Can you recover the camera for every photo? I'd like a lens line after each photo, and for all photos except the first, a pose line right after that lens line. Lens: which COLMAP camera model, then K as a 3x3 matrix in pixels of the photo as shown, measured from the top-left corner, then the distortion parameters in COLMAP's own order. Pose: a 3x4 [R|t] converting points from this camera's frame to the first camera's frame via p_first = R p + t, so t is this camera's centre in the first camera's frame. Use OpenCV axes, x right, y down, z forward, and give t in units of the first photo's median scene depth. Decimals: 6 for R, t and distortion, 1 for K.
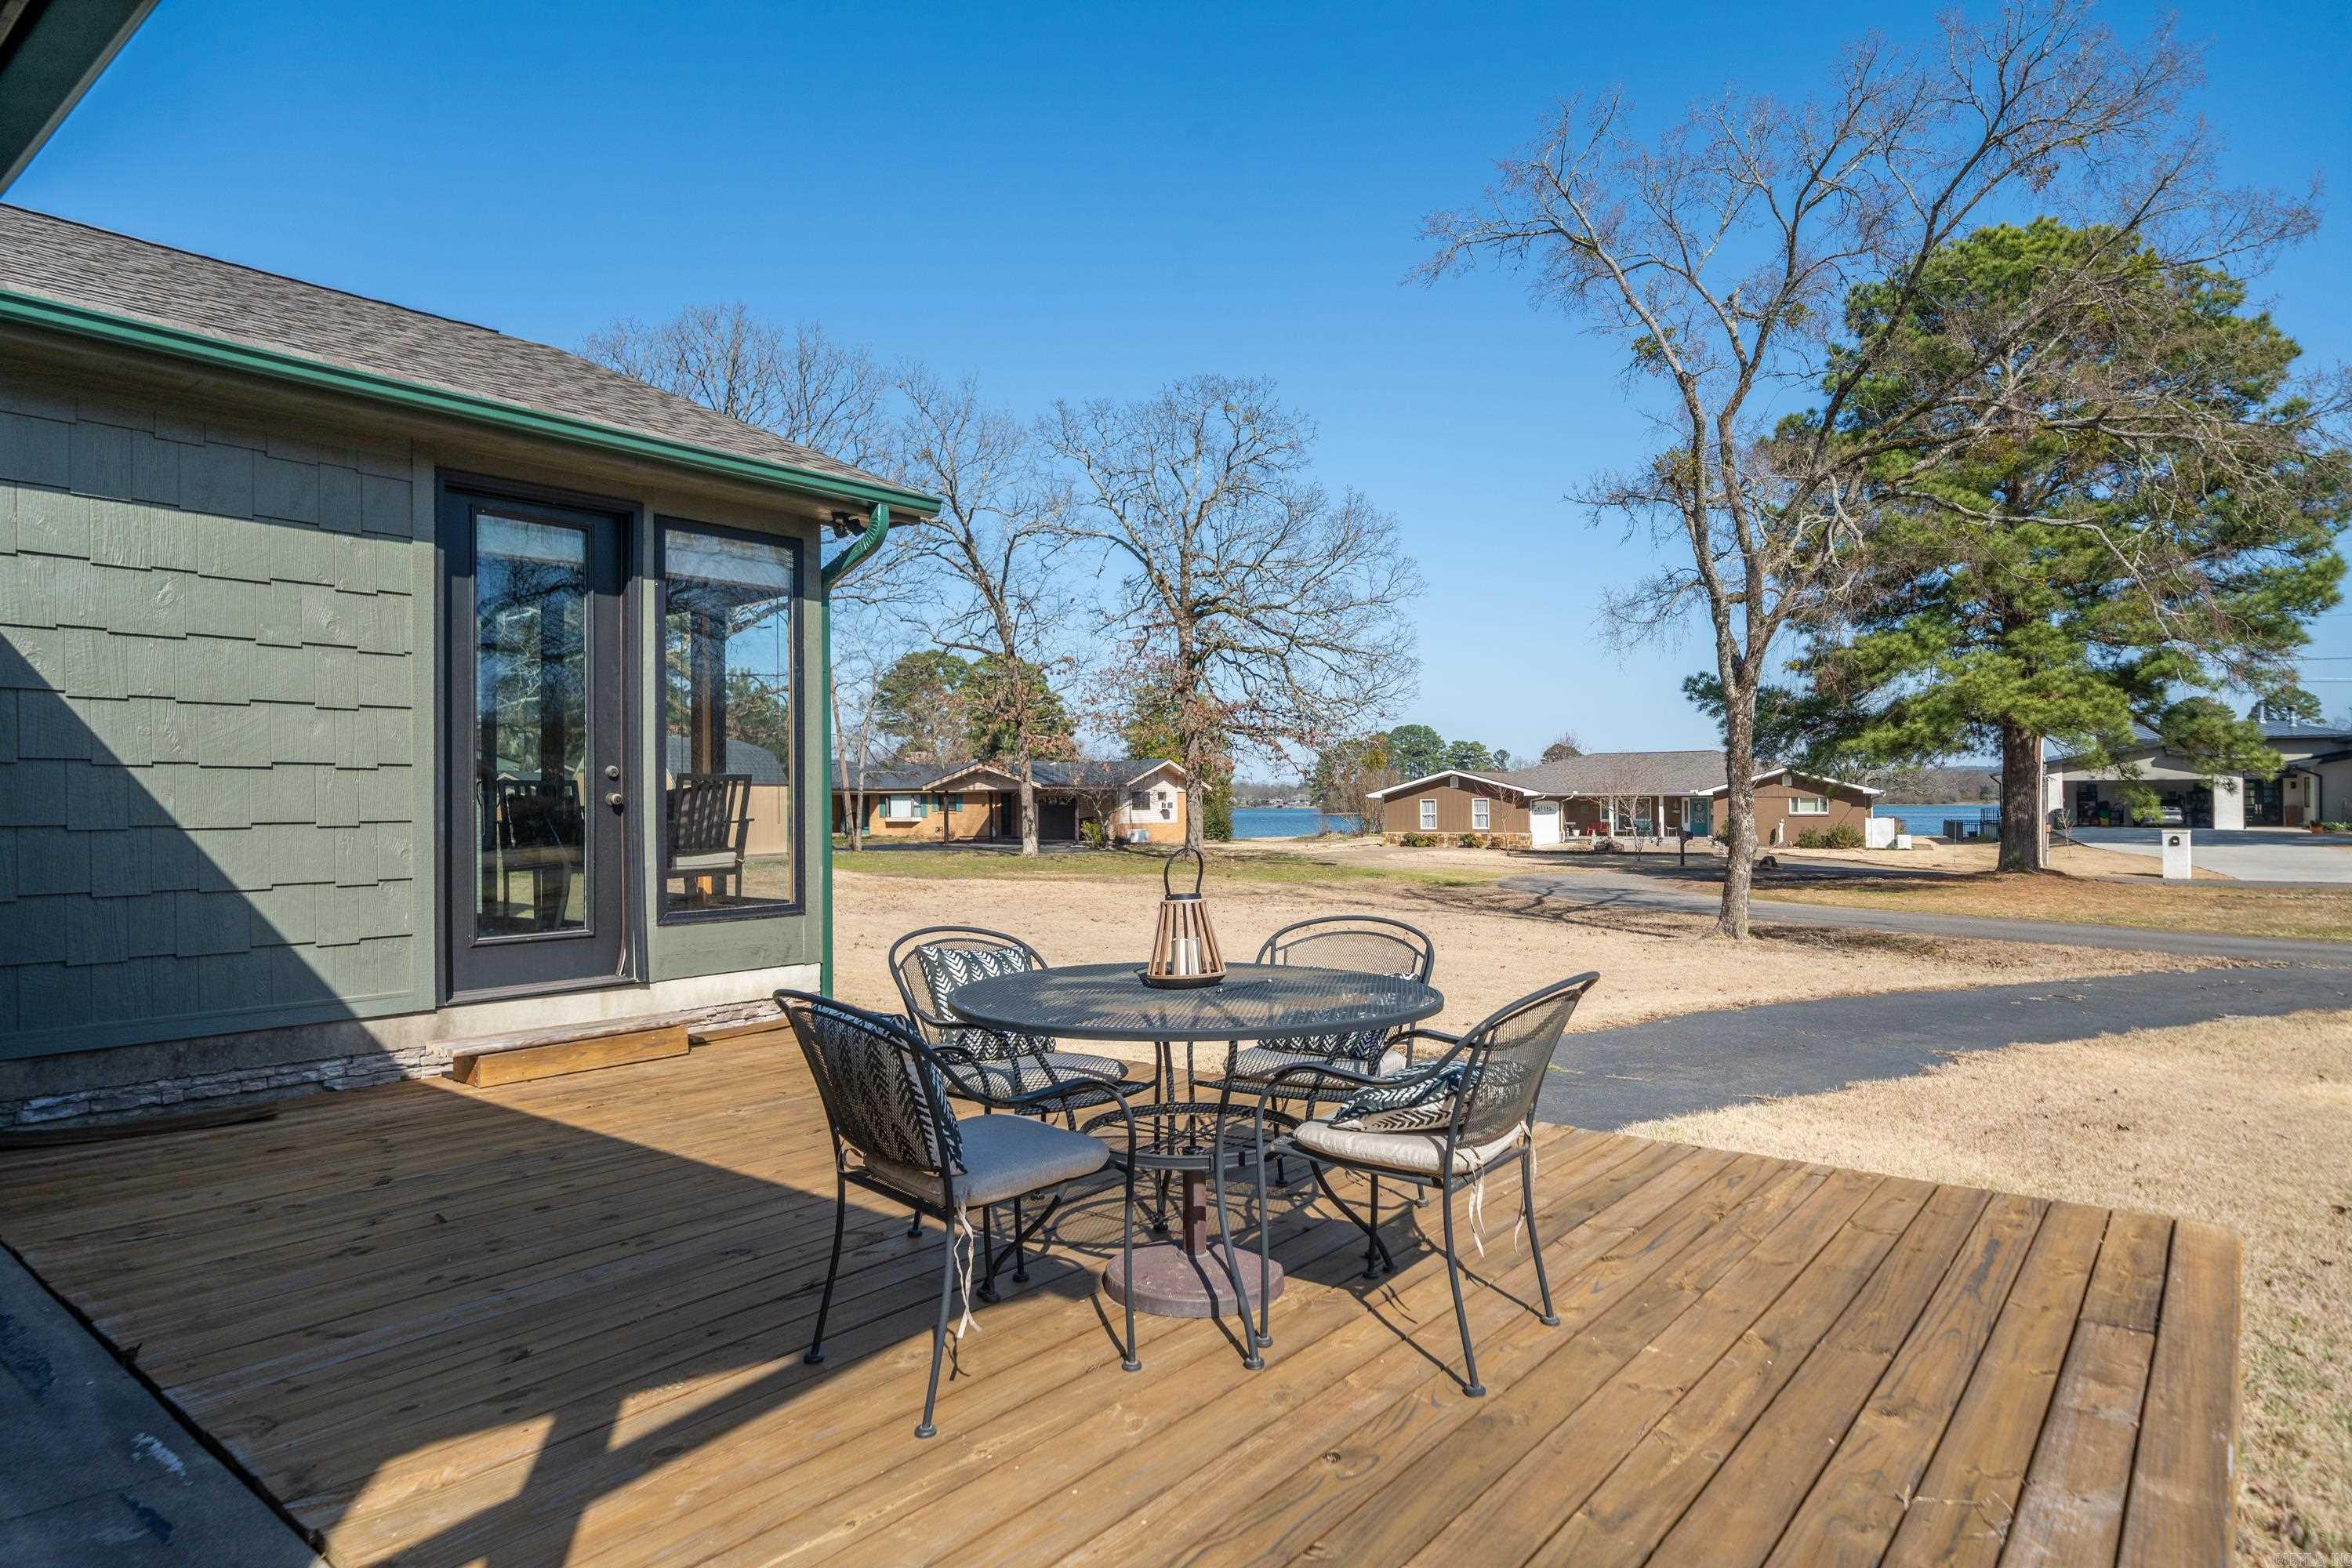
lens RADIAL K [[1358.8, 0, 1167.8], [0, 1358.8, 790.0], [0, 0, 1]] dist [0.000751, 0.000623]
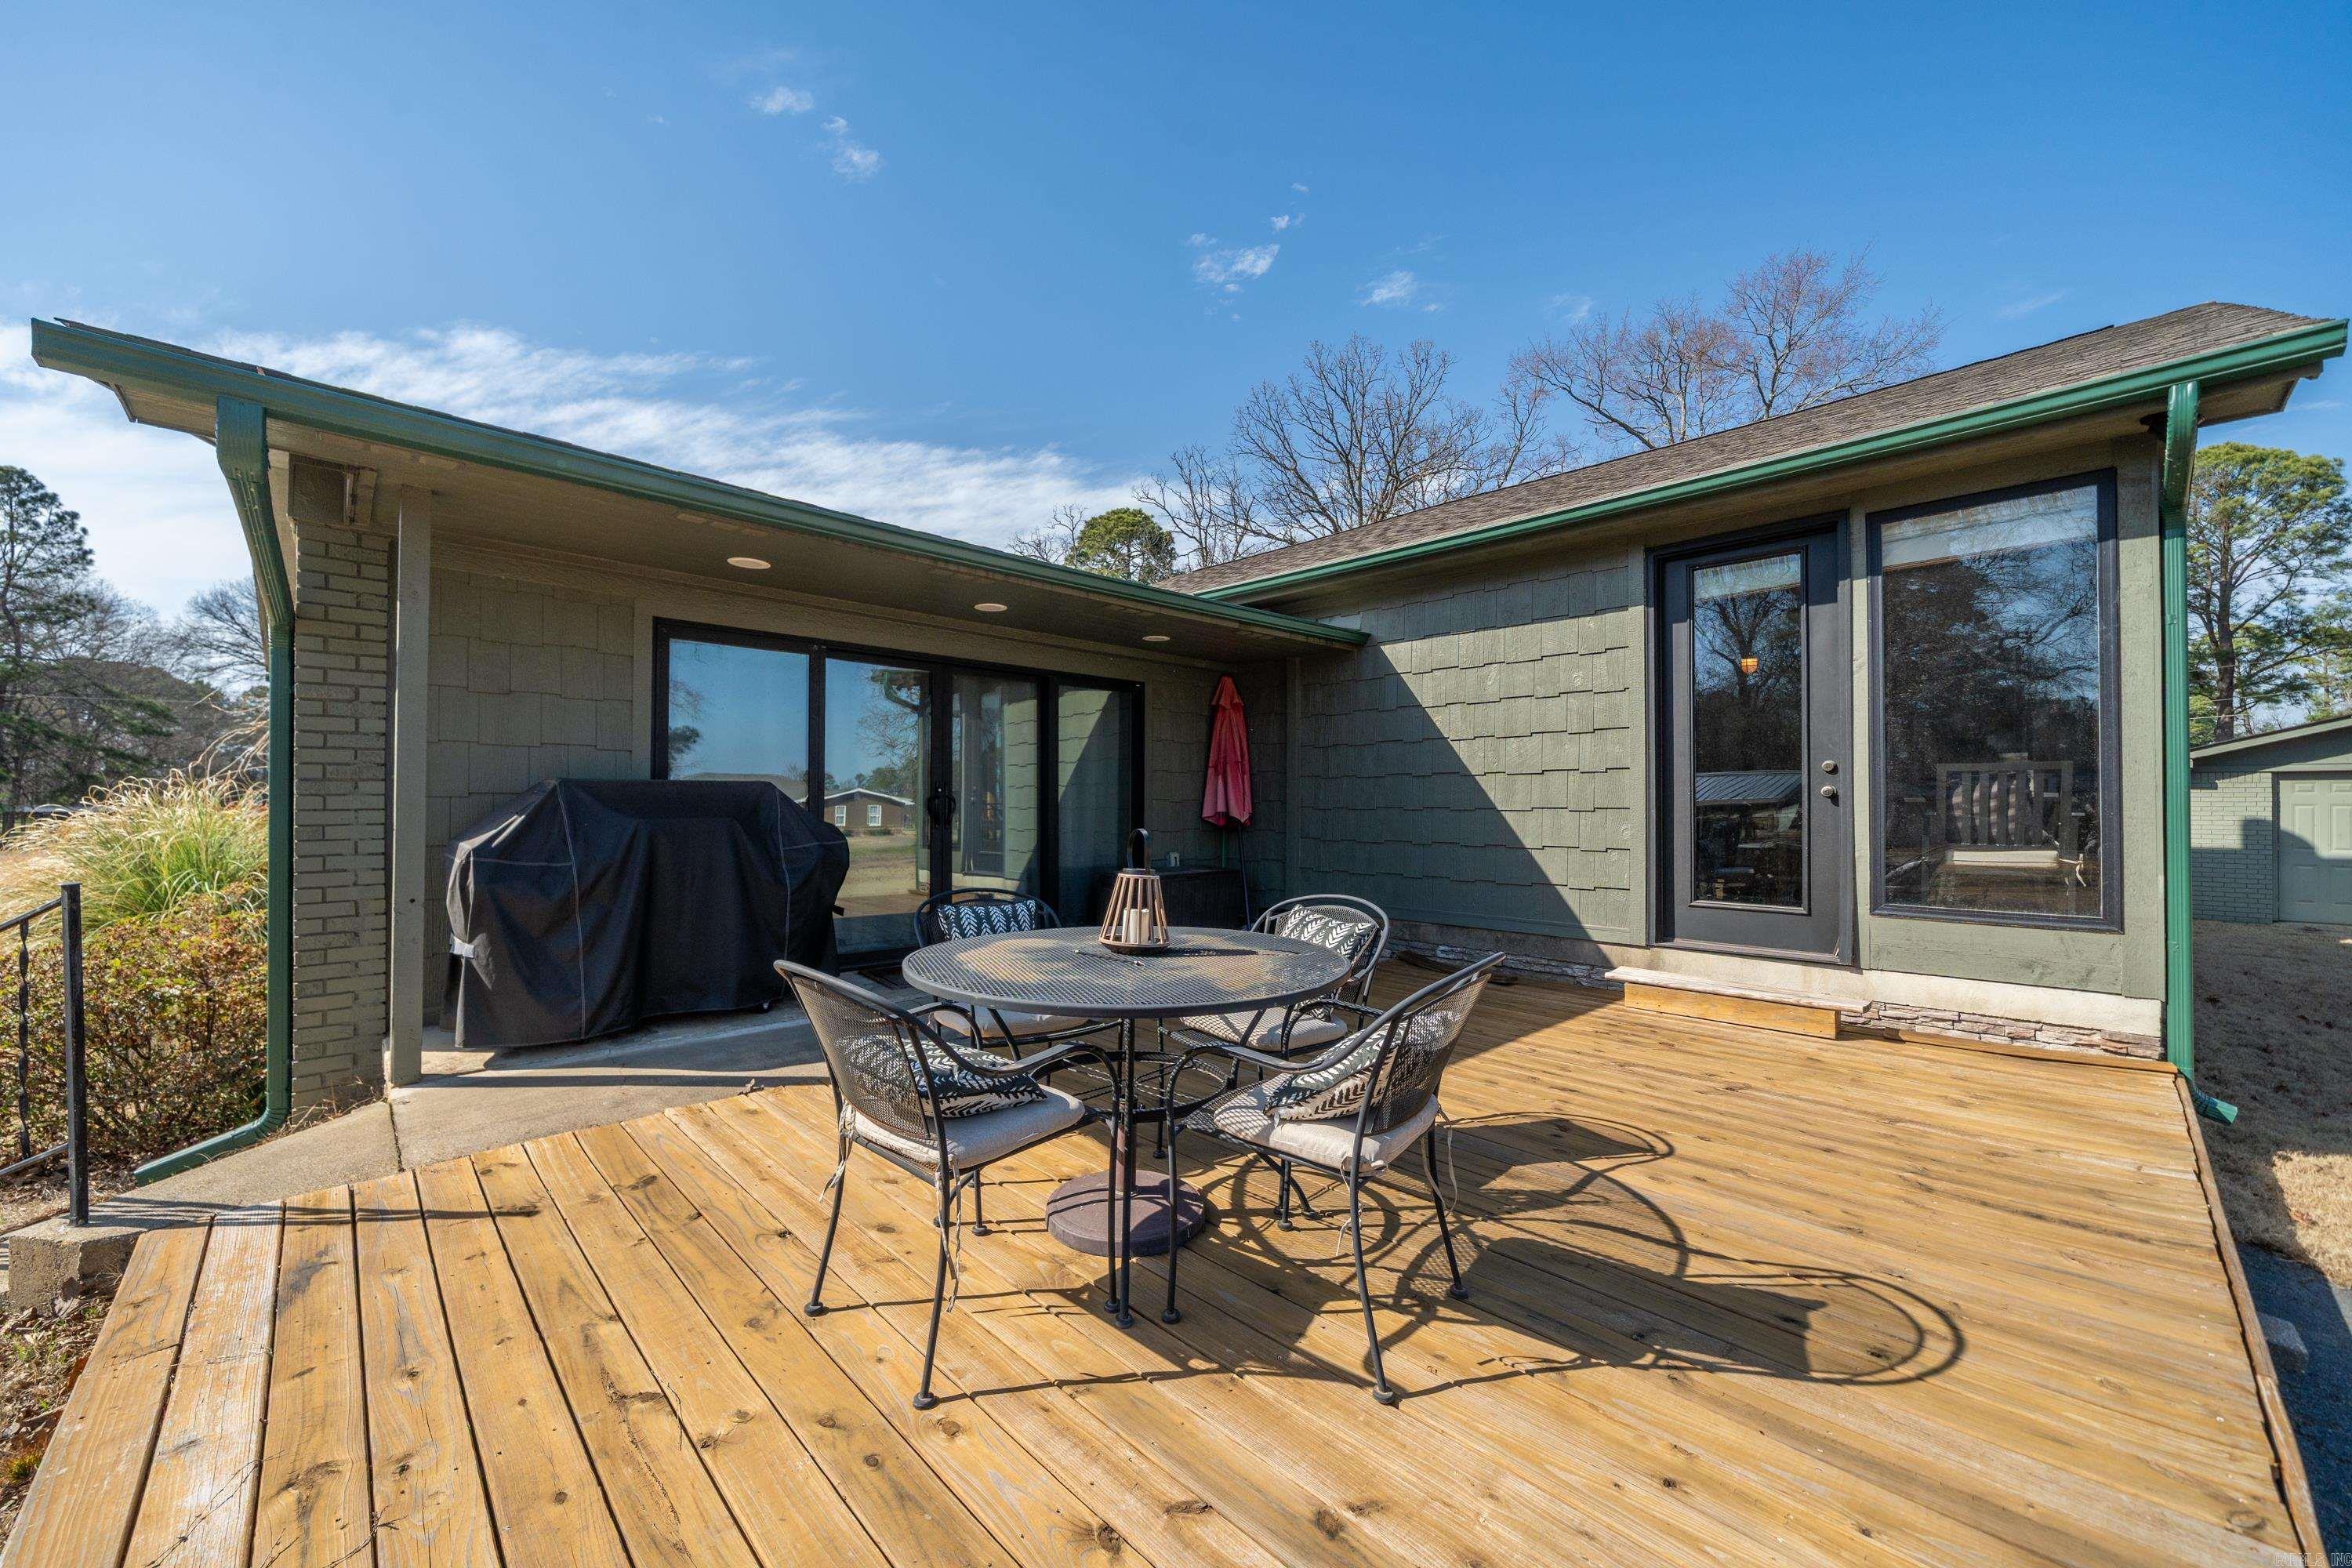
lens RADIAL K [[867.8, 0, 1120.0], [0, 867.8, 803.3], [0, 0, 1]] dist [0.000162, -0.000146]
pose [[-0.148356, 0.005975, -0.988916, 0.405576], [0.008535, 0.999952, 0.004762, 0.009259], [0.988897, -0.007734, -0.148399, 0.613446]]
